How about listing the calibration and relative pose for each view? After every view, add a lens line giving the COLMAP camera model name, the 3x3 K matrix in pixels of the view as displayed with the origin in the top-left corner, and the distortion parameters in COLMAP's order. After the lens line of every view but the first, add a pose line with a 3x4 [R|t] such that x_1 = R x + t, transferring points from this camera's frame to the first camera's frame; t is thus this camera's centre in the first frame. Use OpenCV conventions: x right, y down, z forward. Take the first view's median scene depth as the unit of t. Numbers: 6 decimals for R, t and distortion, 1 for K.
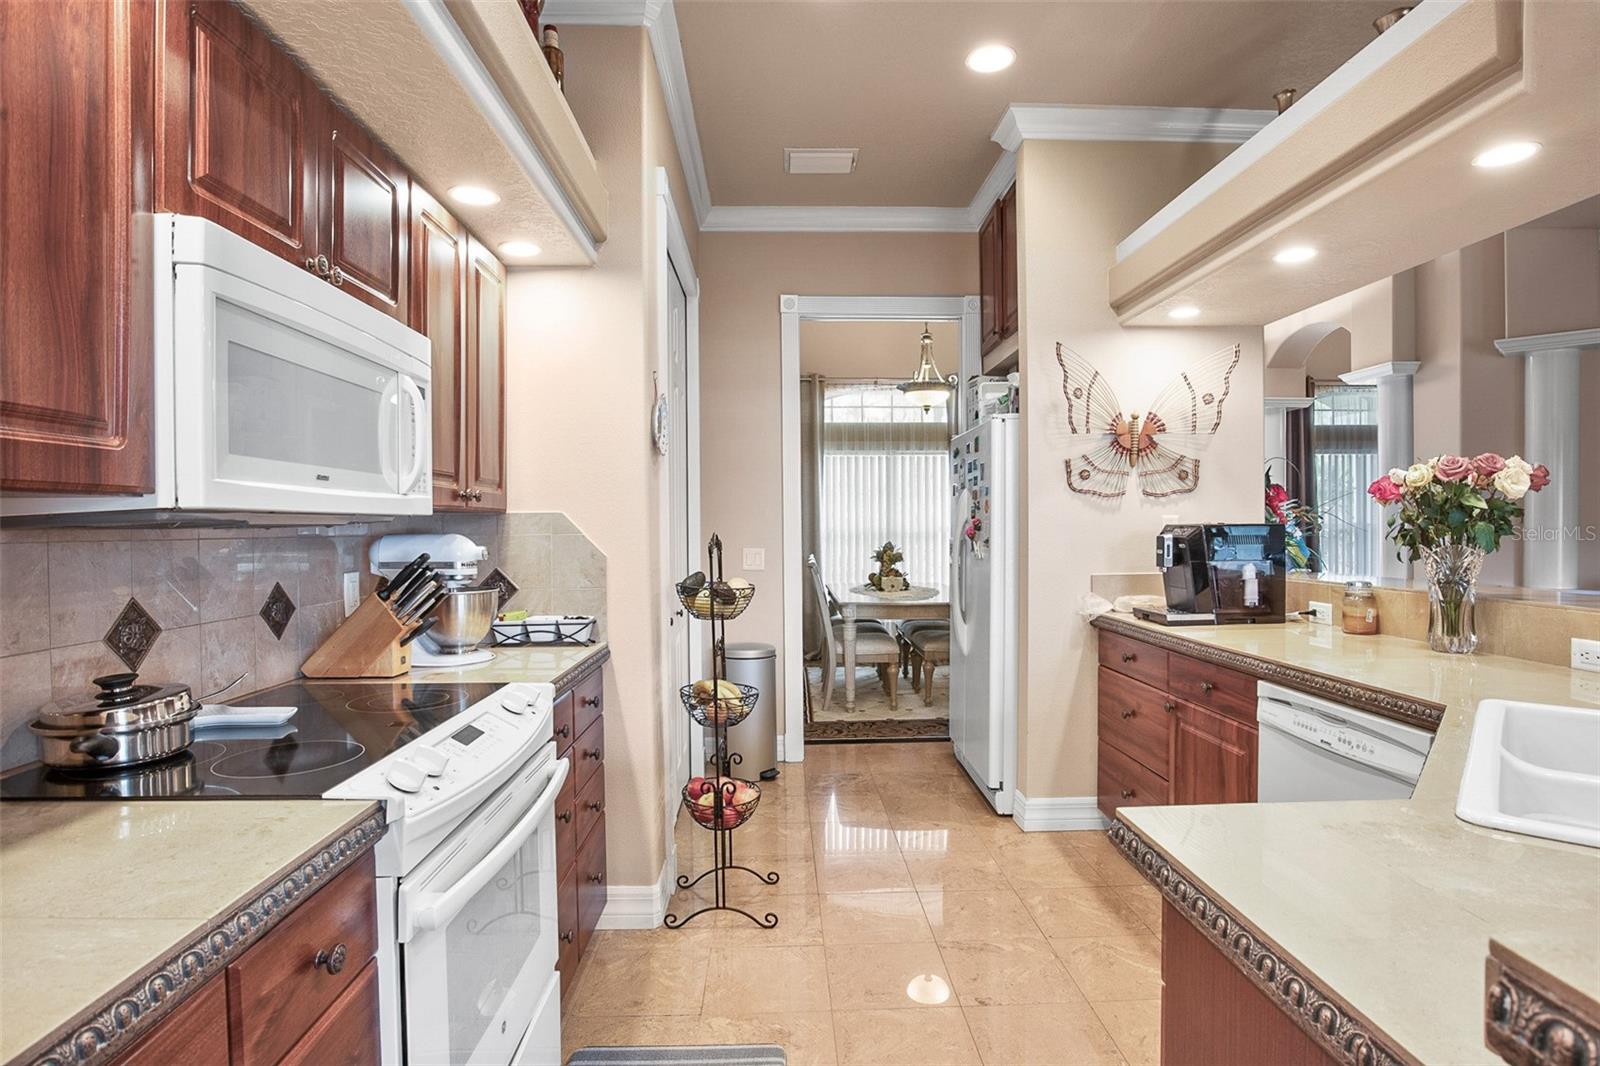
lens RADIAL K [[819.3, 0, 806.7], [0, 819.3, 531.4], [0, 0, 1]] dist [-0.031222, 0.008202]
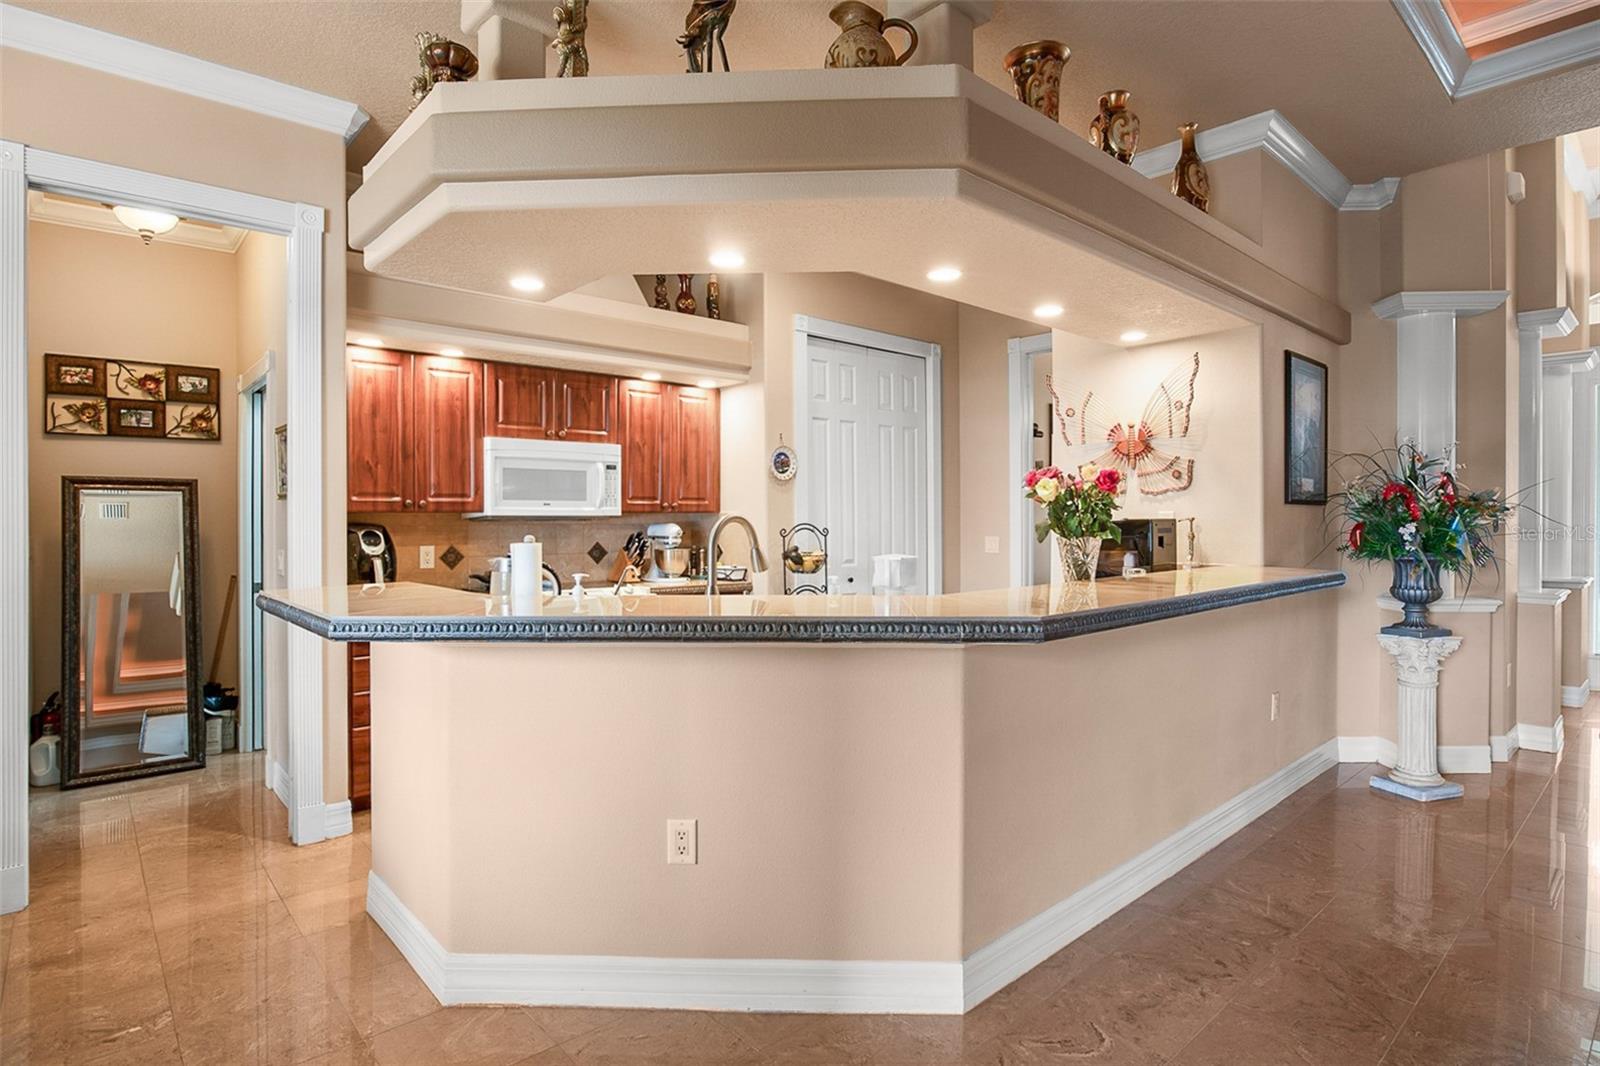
lens RADIAL K [[819.3, 0, 795.8], [0, 819.3, 529.0], [0, 0, 1]] dist [-0.031222, 0.008202]
pose [[0.649720, 0.009238, -0.760118, 1.002763], [-0.004212, 0.999955, 0.008552, -0.001865], [0.760162, -0.002355, 0.649729, -0.122798]]
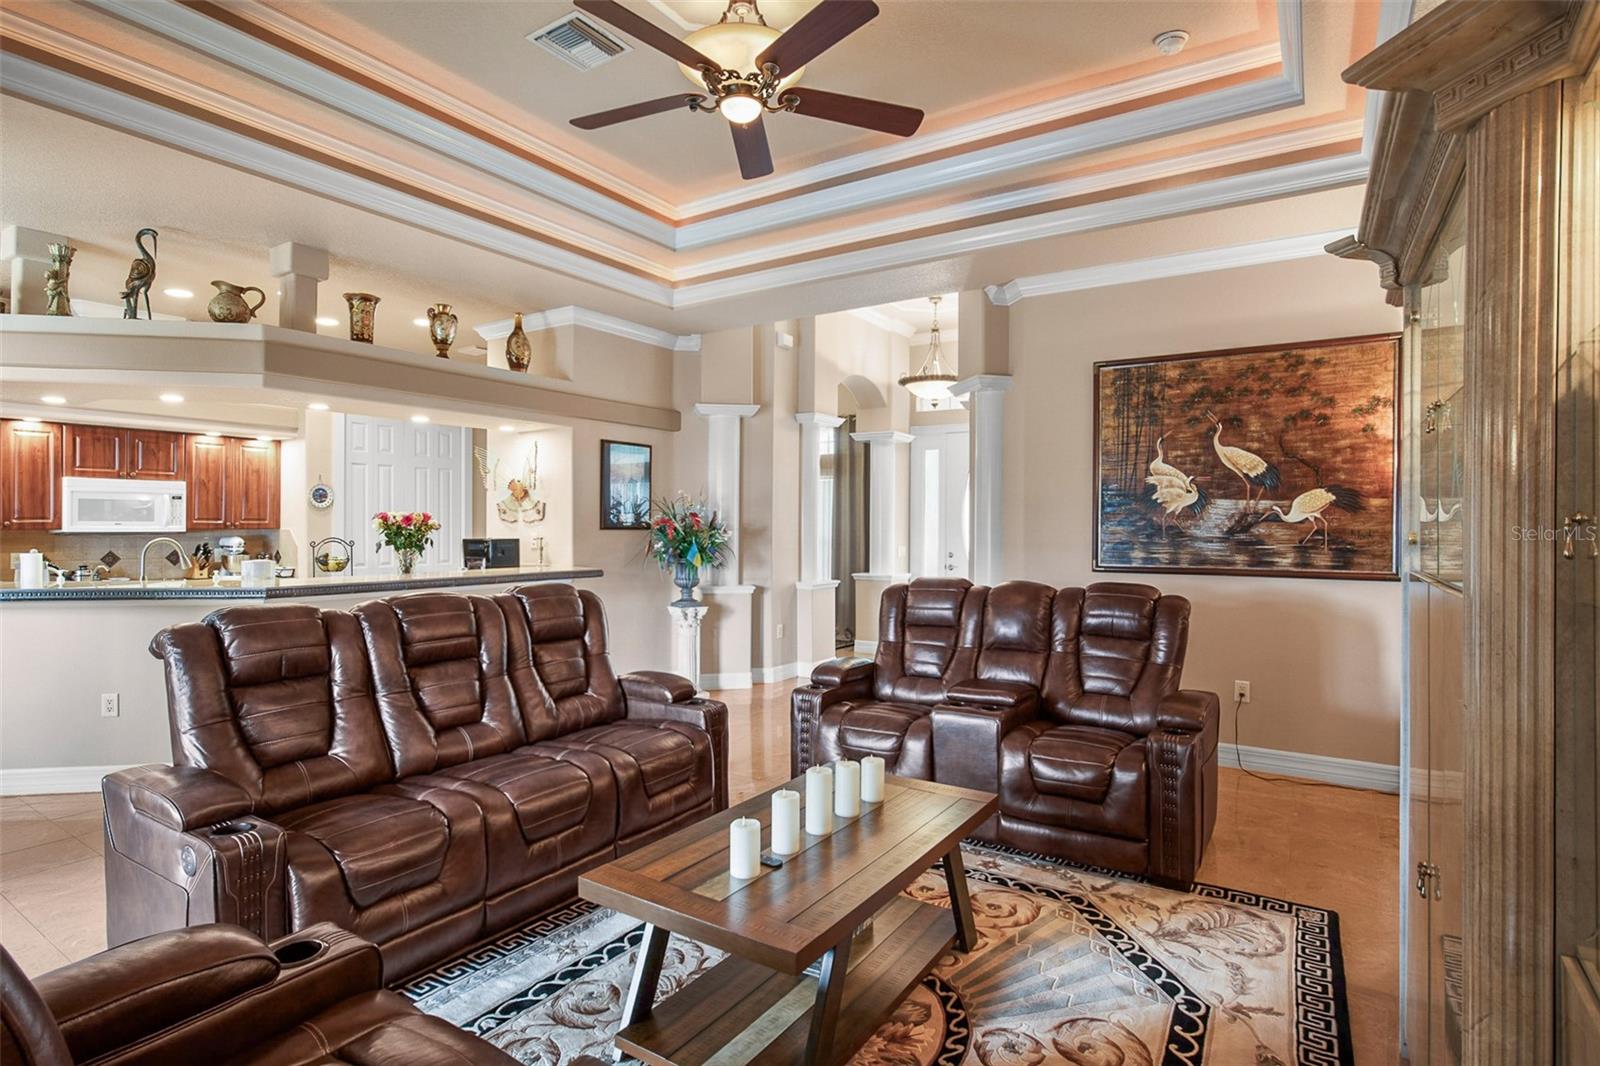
lens RADIAL K [[819.3, 0, 806.7], [0, 819.3, 528.3], [0, 0, 1]] dist [-0.031222, 0.008202]
pose [[0.820357, 0.012279, -0.571720, 2.102419], [-0.014290, 0.999897, 0.000971, -0.042907], [0.571674, 0.007373, 0.820448, -0.184852]]
